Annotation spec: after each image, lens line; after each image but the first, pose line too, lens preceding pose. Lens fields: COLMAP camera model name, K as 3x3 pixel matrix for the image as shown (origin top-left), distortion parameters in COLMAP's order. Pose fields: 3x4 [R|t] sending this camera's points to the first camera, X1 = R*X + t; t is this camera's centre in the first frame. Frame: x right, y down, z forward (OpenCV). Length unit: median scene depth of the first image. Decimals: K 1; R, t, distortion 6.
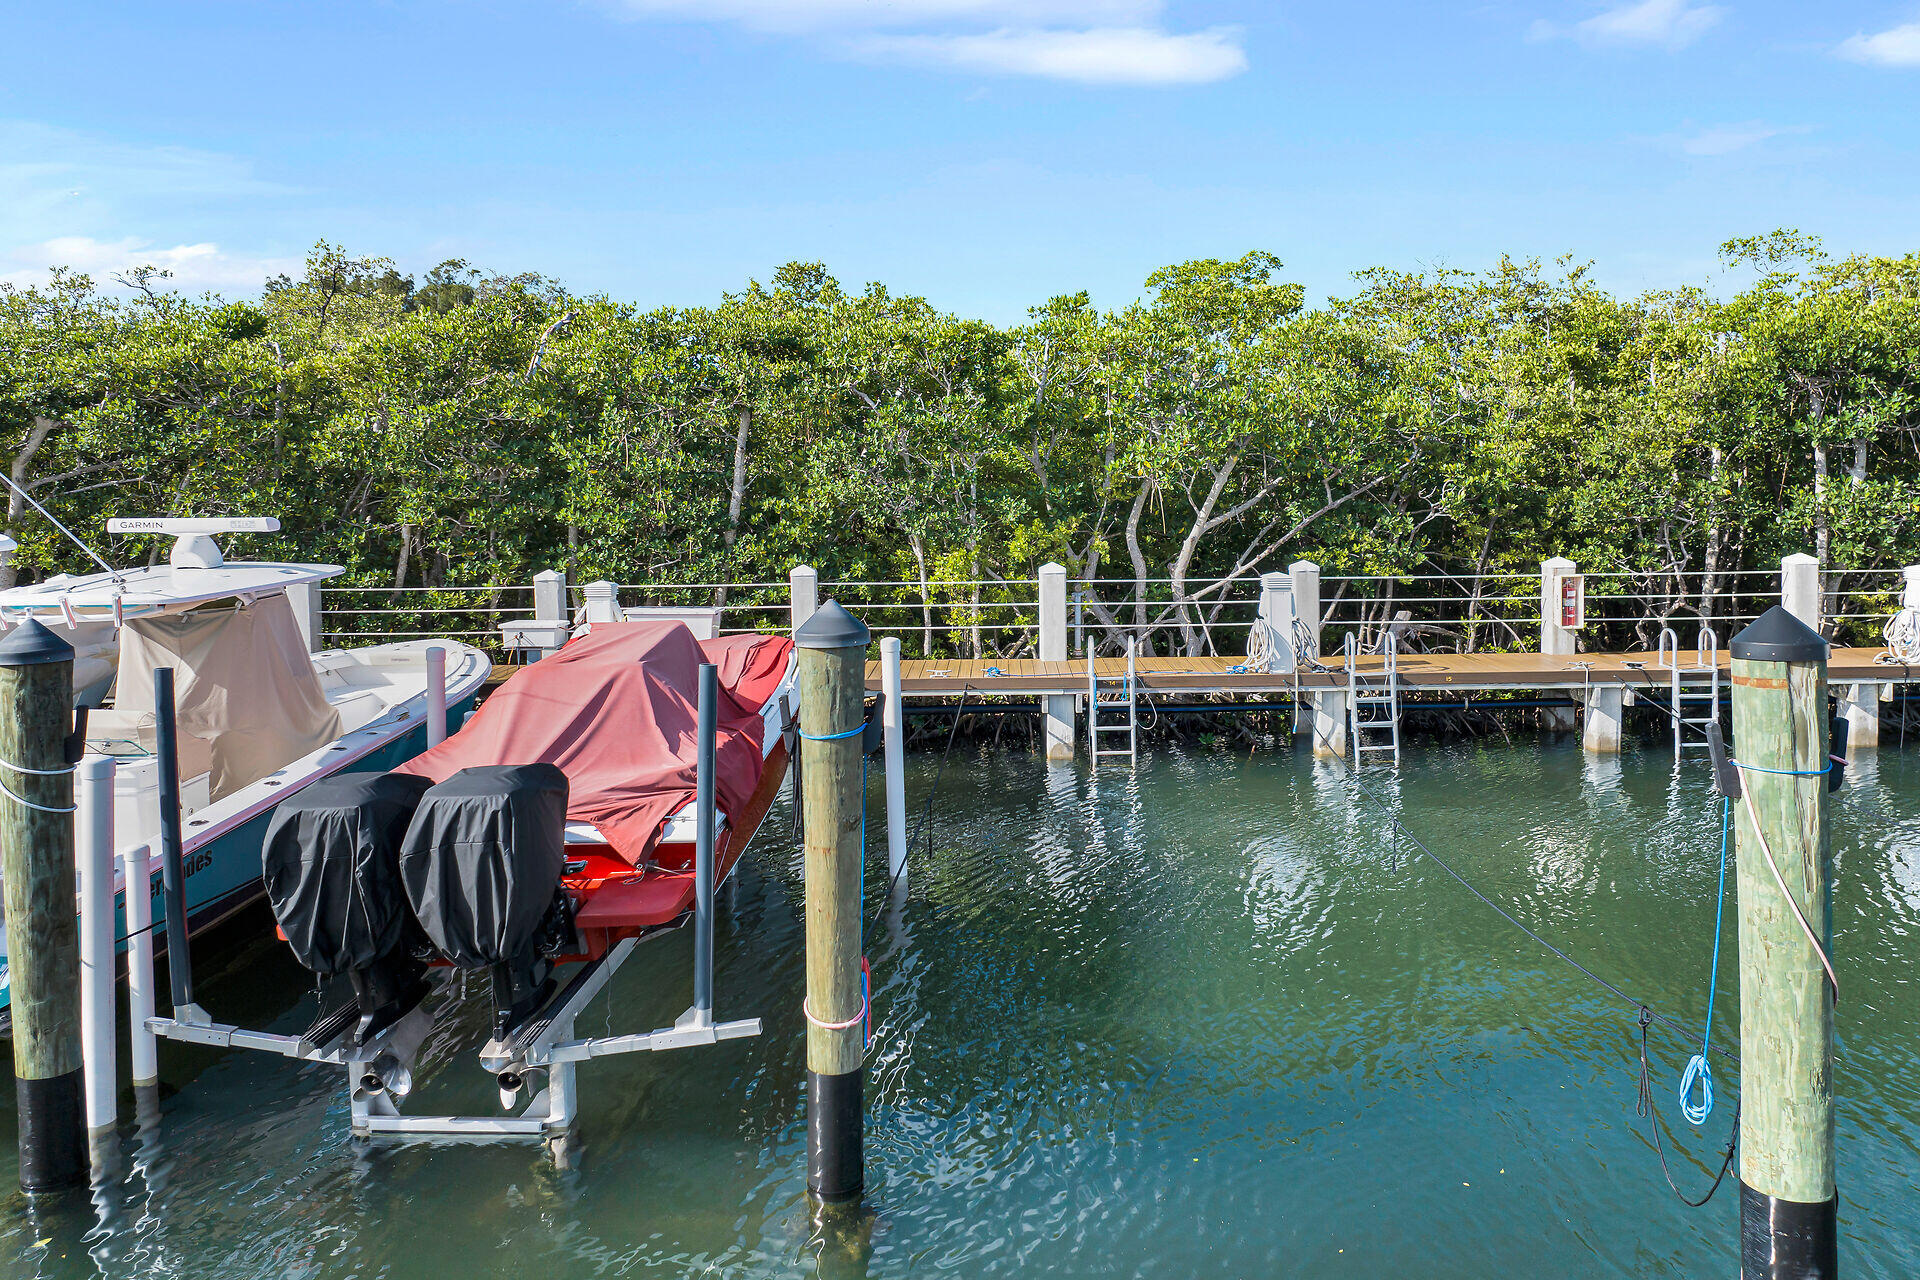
lens RADIAL K [[1369.2, 0, 960.0], [0, 1369.2, 640.0], [0, 0, 1]] dist [-0.025733, -0.001261]
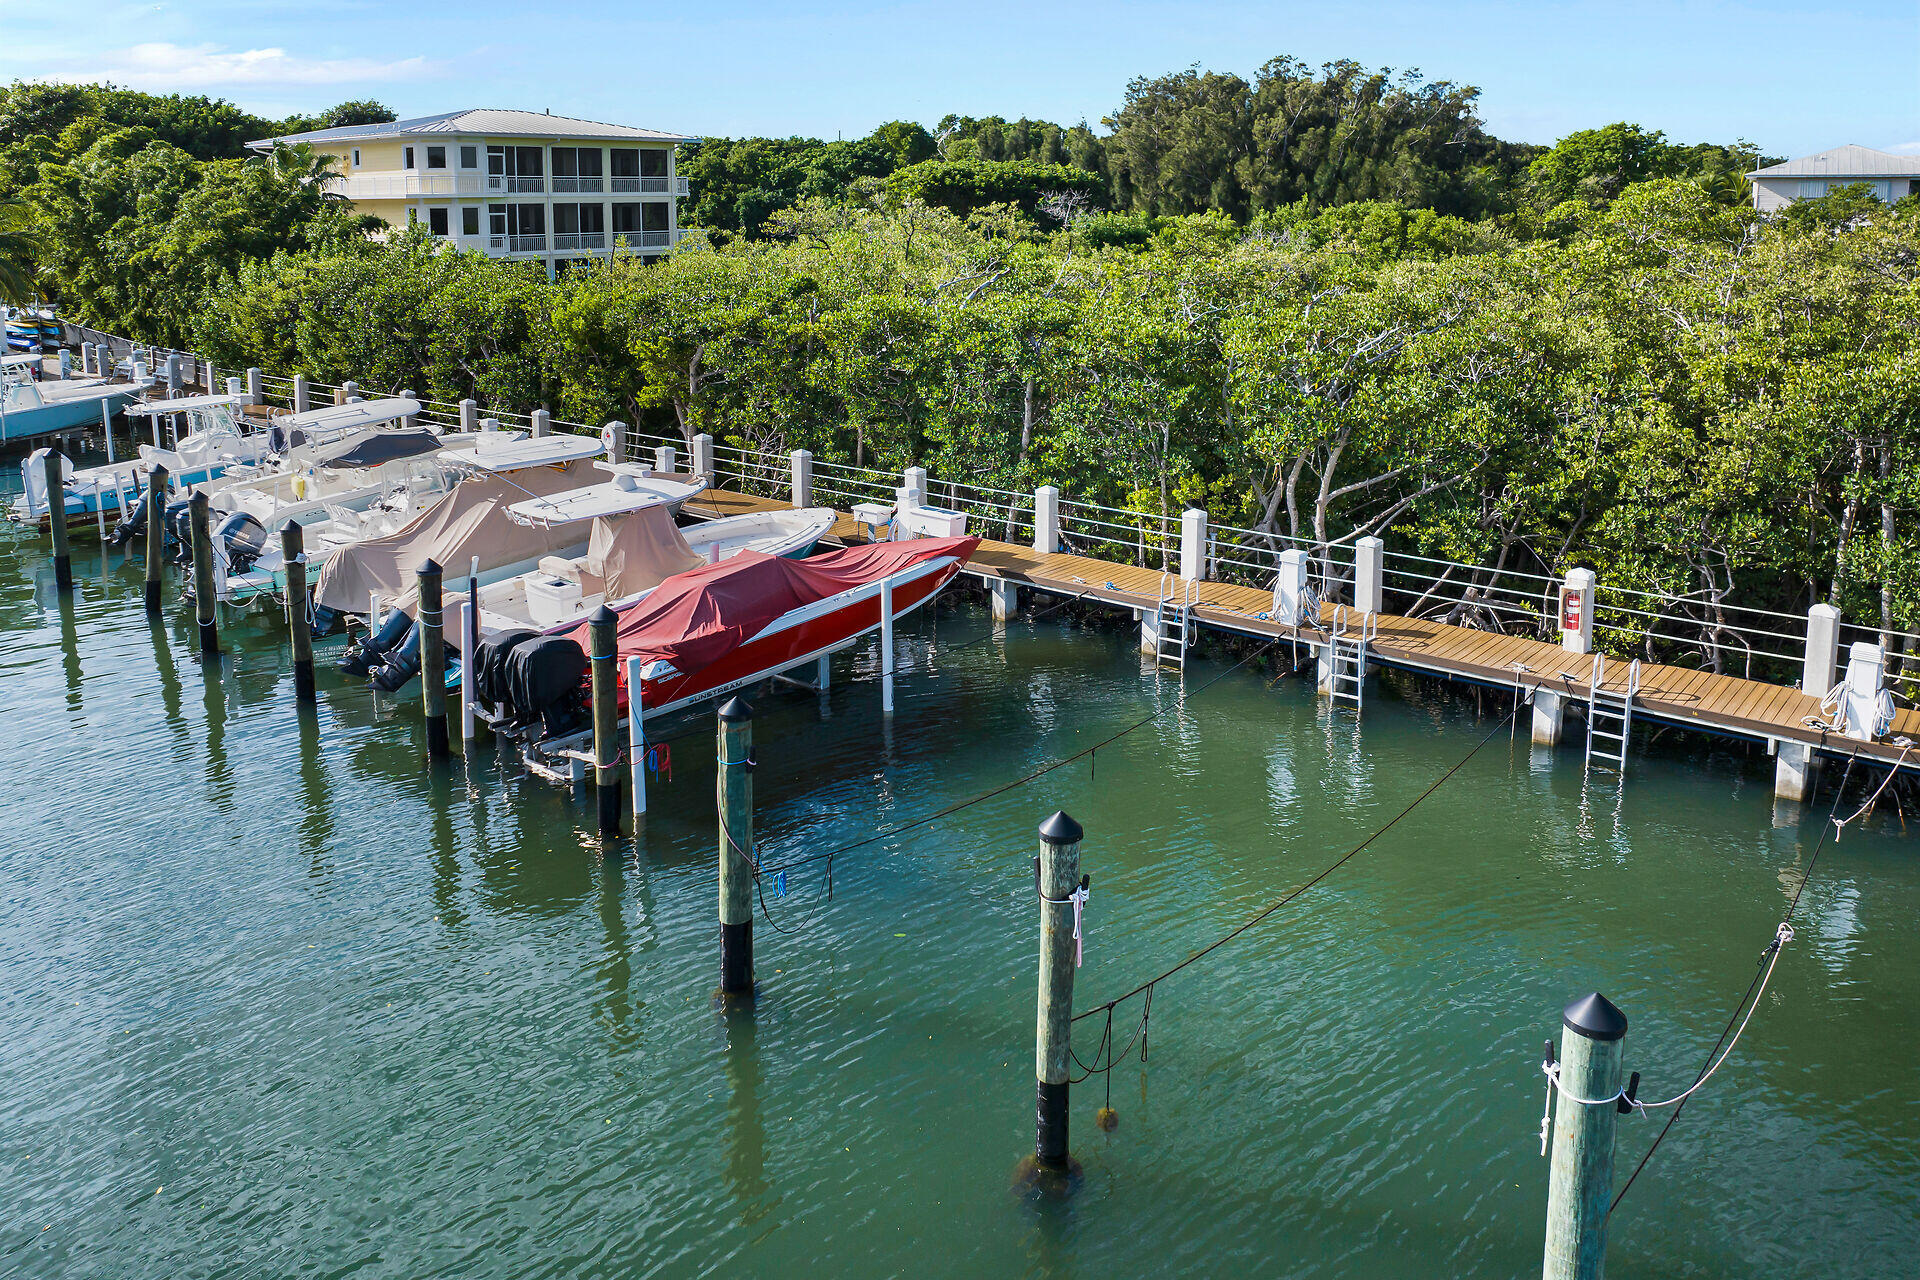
lens RADIAL K [[1369.2, 0, 960.0], [0, 1369.2, 640.0], [0, 0, 1]] dist [-0.025733, -0.001261]
pose [[0.784301, 0.197262, -0.588183, 0.704098], [-0.082100, 0.972765, 0.216768, -0.204433], [0.614924, -0.121721, 0.779135, -0.210374]]
